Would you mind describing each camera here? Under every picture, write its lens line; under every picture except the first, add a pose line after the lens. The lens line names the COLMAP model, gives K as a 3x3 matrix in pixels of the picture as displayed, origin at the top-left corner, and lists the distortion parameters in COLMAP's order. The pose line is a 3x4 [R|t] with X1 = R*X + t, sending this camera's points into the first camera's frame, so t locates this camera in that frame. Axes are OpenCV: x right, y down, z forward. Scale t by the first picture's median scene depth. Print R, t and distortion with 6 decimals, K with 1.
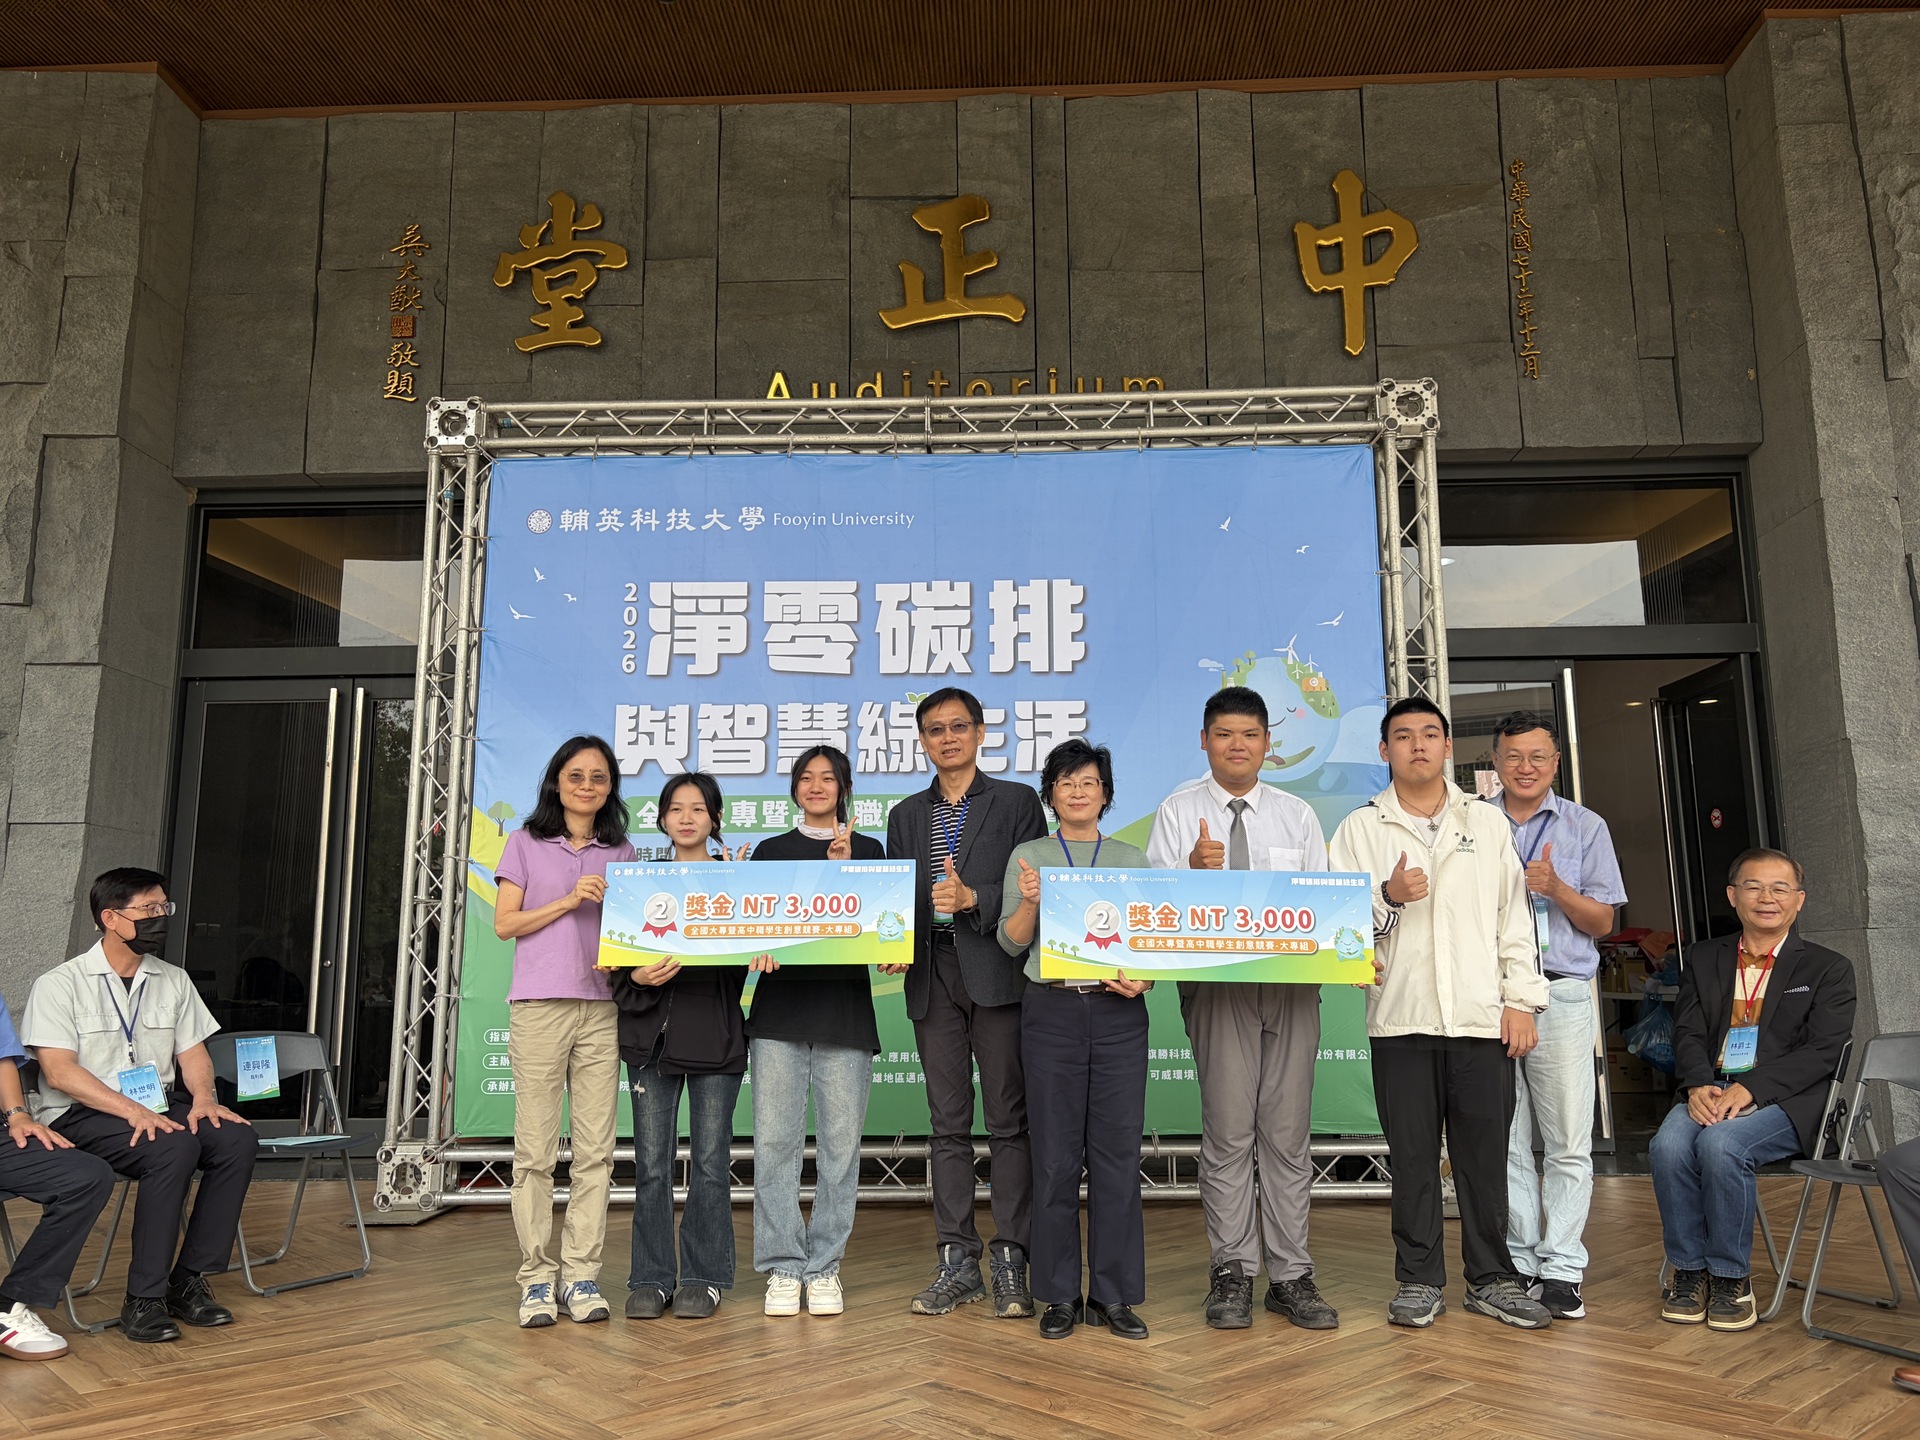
lens RADIAL K [[1475.5, 0, 960.0], [0, 1475.5, 720.0], [0, 0, 1]] dist [0.074765, -0.096308]
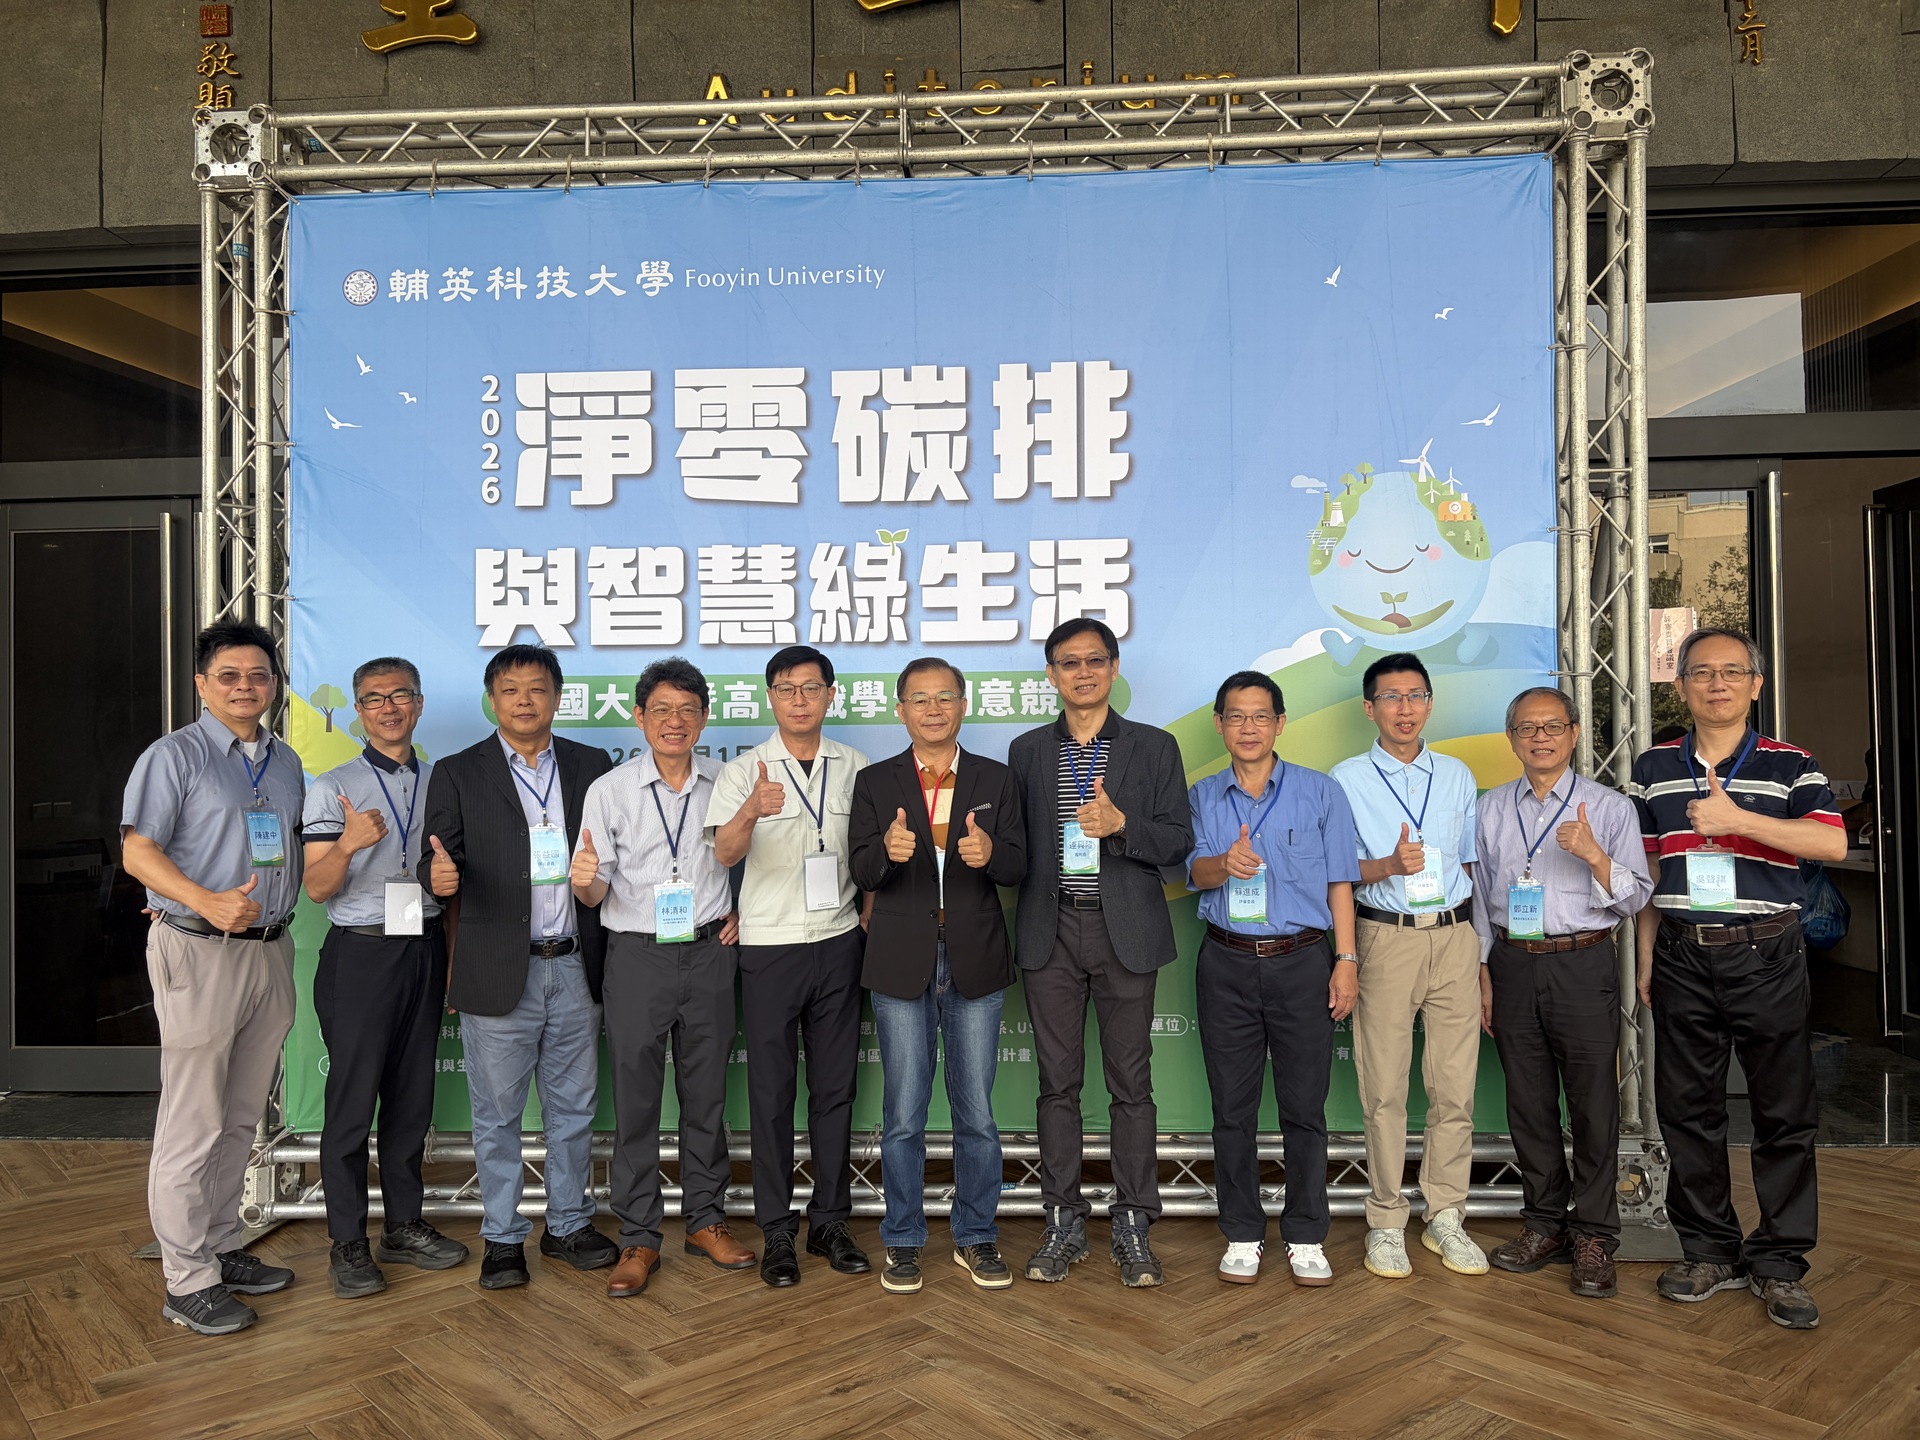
lens RADIAL K [[1470.8, 0, 965.2], [0, 1470.8, 727.9], [0, 0, 1]] dist [0.033538, -0.022603]
pose [[0.999618, -0.006236, -0.026936, 0.022295], [0.010367, 0.987694, 0.156055, -0.030846], [0.025631, -0.156275, 0.987381, 0.257123]]
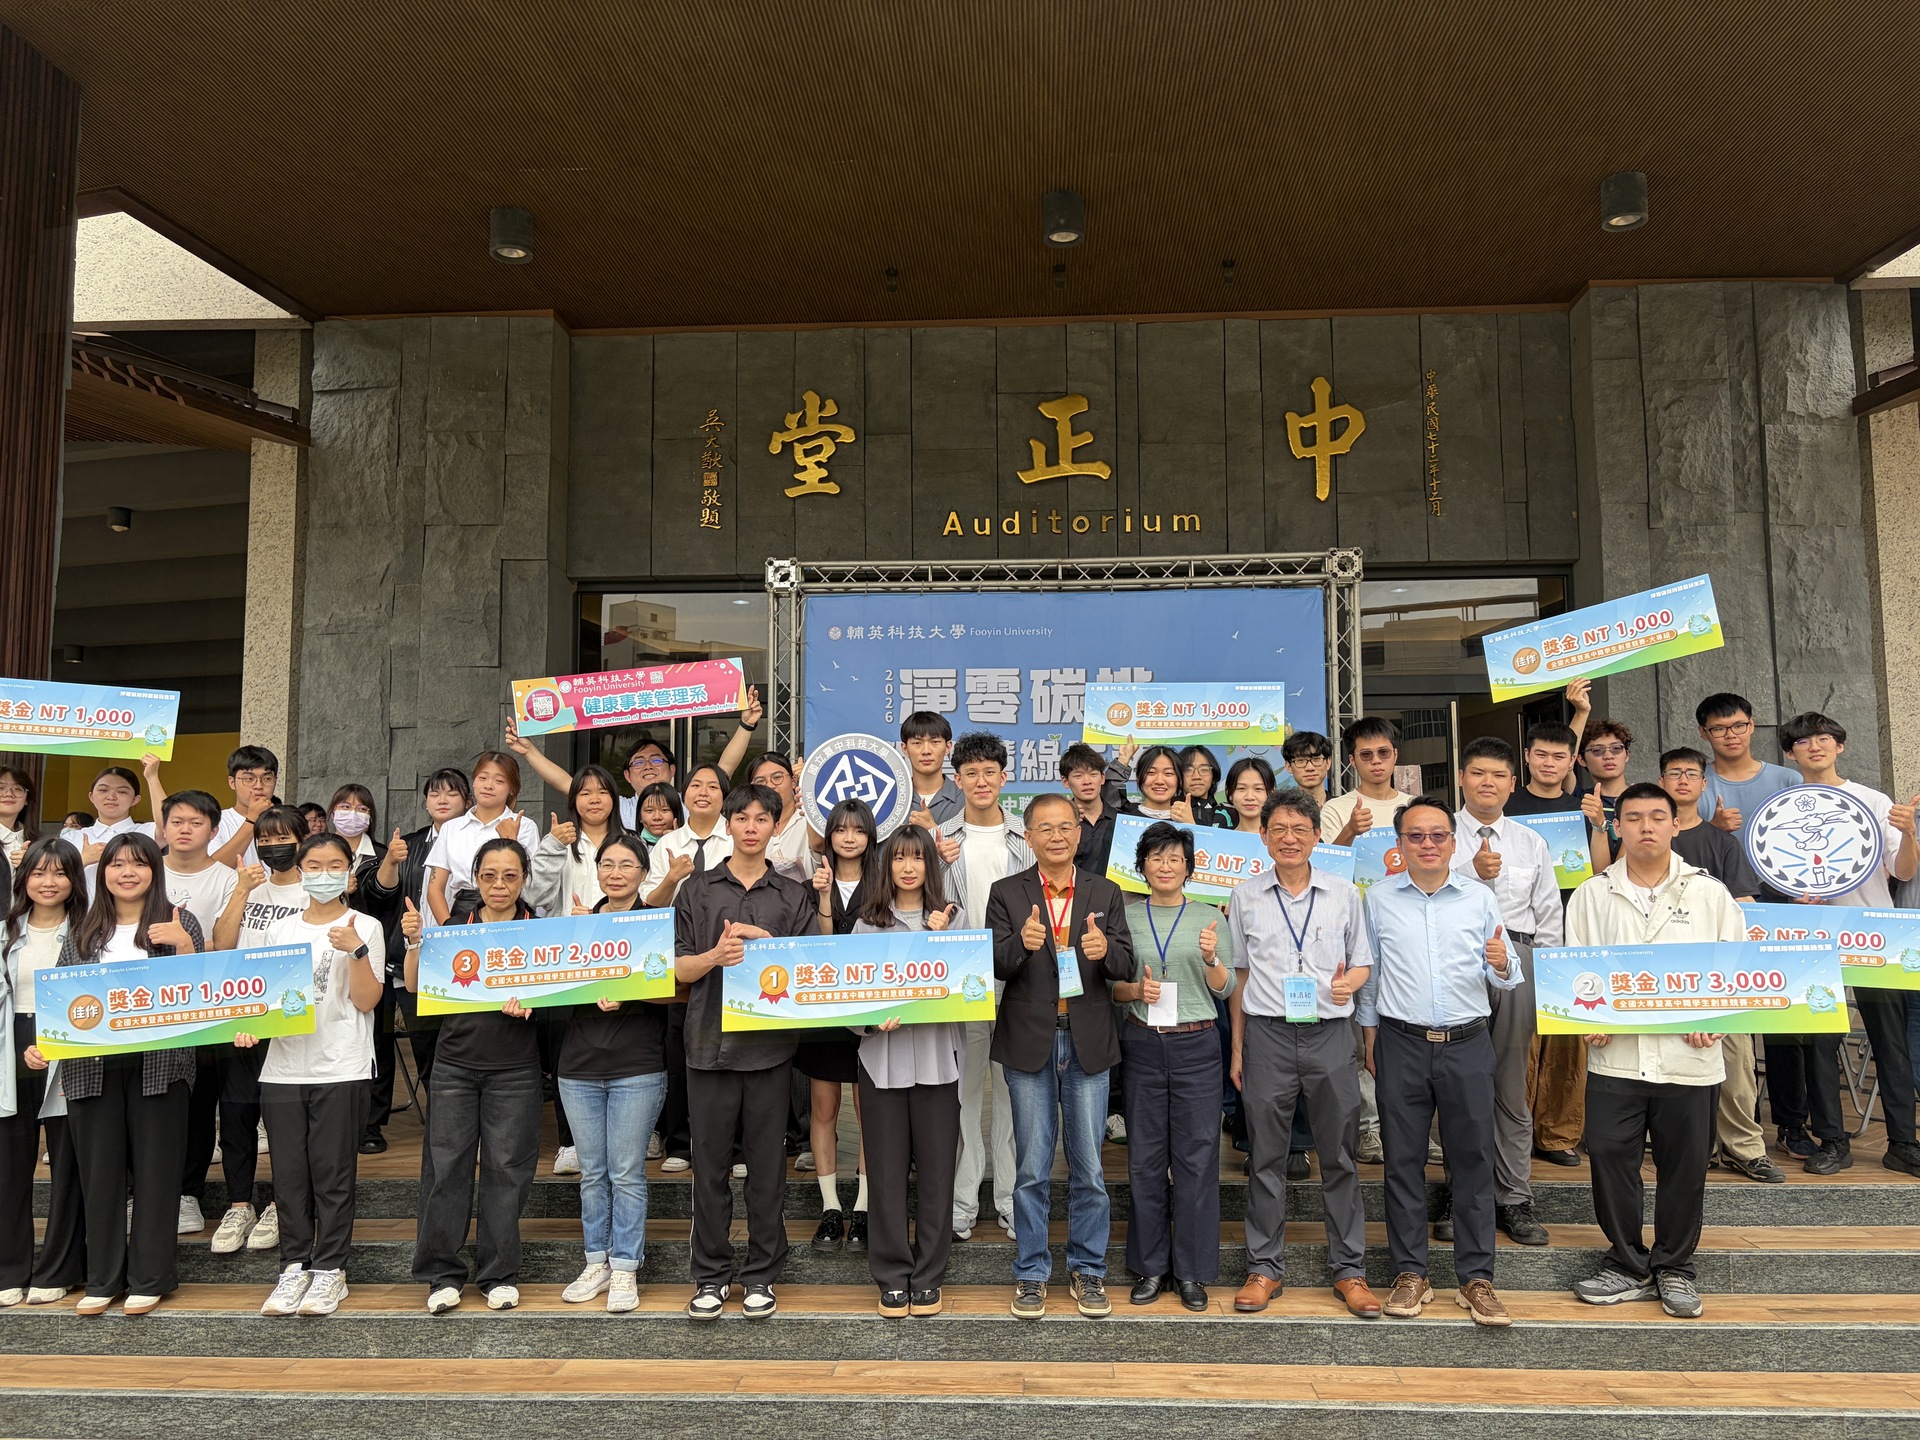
lens RADIAL K [[1554.7, 0, 966.2], [0, 1554.7, 718.8], [0, 0, 1]] dist [0.046512, -0.012165]
pose [[0.999918, -0.000278, -0.012830, -0.099525], [0.001219, 0.997304, 0.073370, -0.154499], [0.012775, -0.073379, 0.997222, -0.741473]]
